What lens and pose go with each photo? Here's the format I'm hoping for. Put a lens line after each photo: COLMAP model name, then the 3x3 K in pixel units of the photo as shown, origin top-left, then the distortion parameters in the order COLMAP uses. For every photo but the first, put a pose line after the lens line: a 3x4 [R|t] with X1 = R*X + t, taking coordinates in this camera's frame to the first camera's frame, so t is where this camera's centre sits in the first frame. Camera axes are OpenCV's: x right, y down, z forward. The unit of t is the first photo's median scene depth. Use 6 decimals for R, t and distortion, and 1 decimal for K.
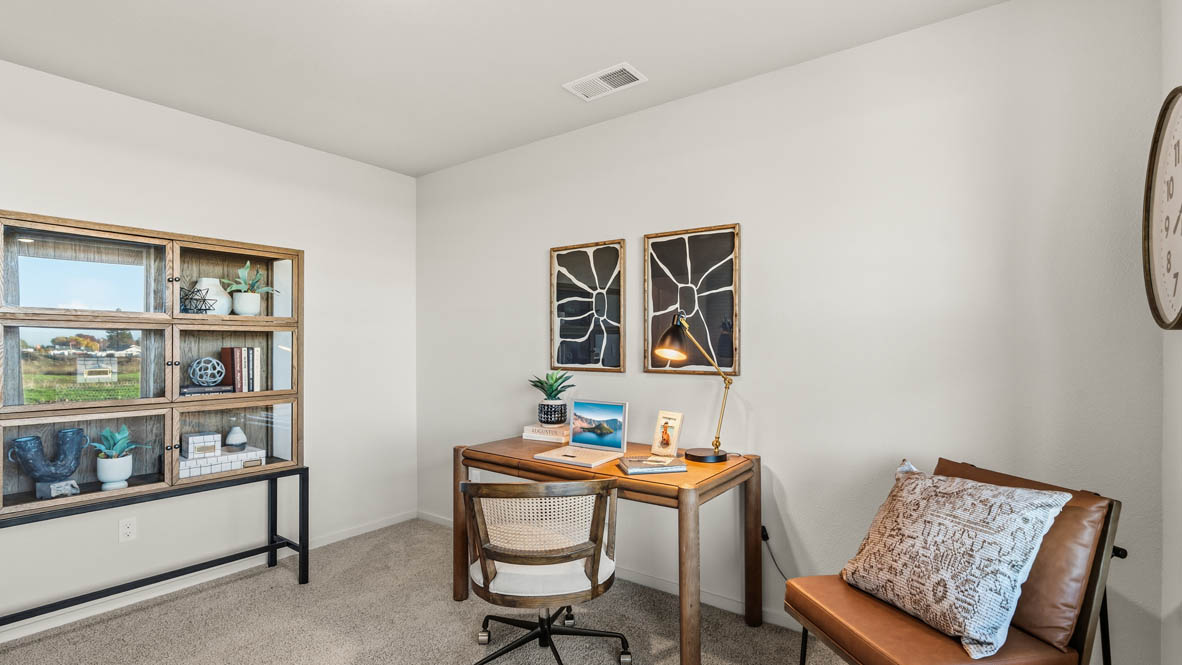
lens RADIAL K [[548.1, 0, 591.0], [0, 548.1, 332.5], [0, 0, 1]] dist [-0.001510, -0.000056]
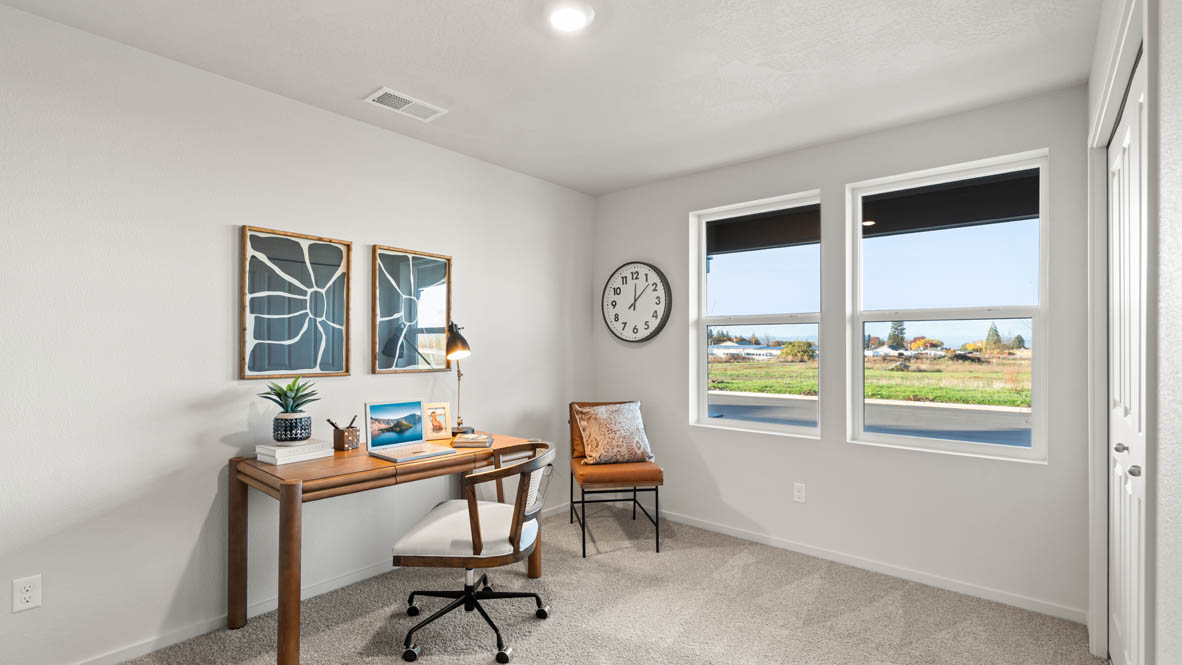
lens RADIAL K [[548.1, 0, 591.0], [0, 548.1, 332.5], [0, 0, 1]] dist [-0.001510, -0.000056]
pose [[0.079089, 0.029618, 0.996427, -0.878830], [-0.021629, 0.999374, -0.027989, 0.012738], [-0.996633, -0.019338, 0.079680, 0.470075]]
